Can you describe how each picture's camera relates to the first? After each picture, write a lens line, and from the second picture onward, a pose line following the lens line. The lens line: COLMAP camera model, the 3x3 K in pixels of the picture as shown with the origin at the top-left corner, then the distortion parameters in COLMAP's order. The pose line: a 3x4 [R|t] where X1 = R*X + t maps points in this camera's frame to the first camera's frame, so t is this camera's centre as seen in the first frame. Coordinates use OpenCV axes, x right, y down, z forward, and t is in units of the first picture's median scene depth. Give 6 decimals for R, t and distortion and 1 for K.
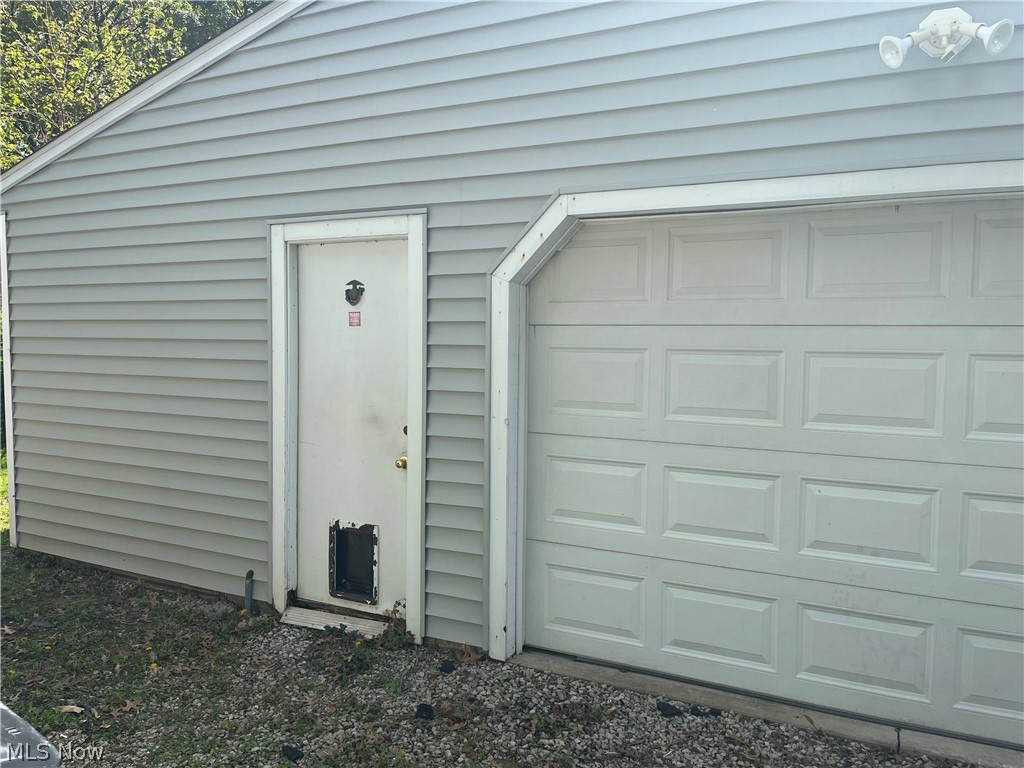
lens RADIAL K [[755.6, 0, 527.4], [0, 755.6, 377.2], [0, 0, 1]] dist [0.053075, -0.067701]
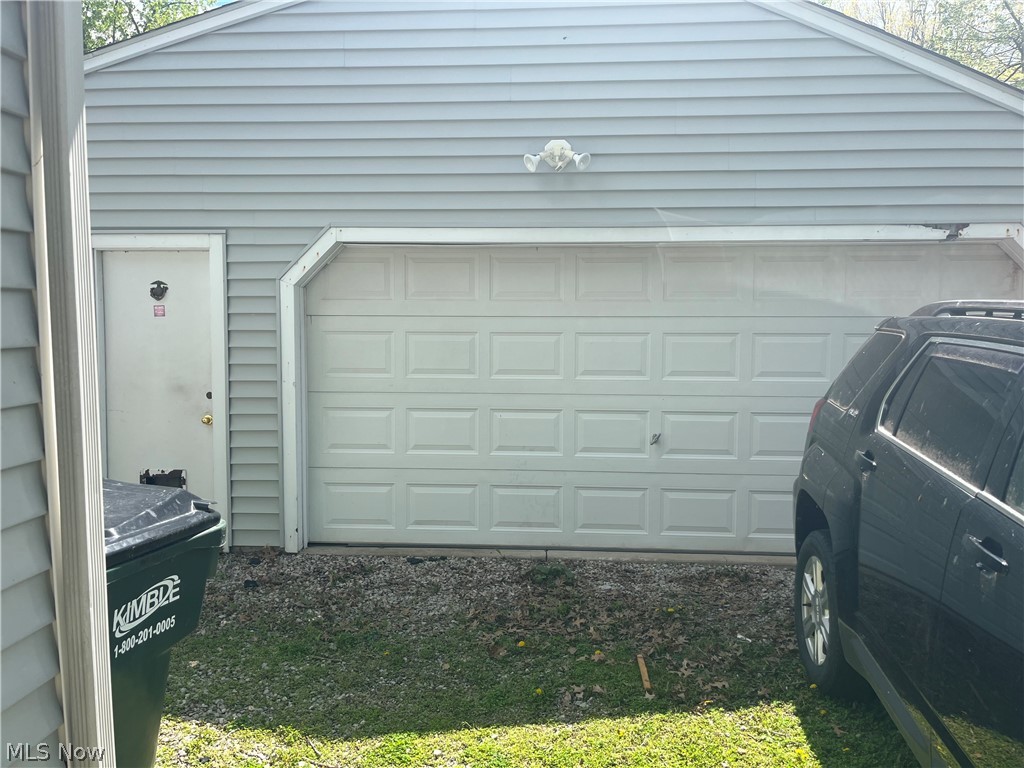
lens RADIAL K [[755.6, 0, 527.4], [0, 755.6, 377.2], [0, 0, 1]] dist [0.053075, -0.067701]
pose [[0.918938, -0.036260, 0.392732, -0.189318], [0.027300, 0.999224, 0.028377, 0.017838], [-0.393456, -0.015355, 0.919215, -0.492691]]
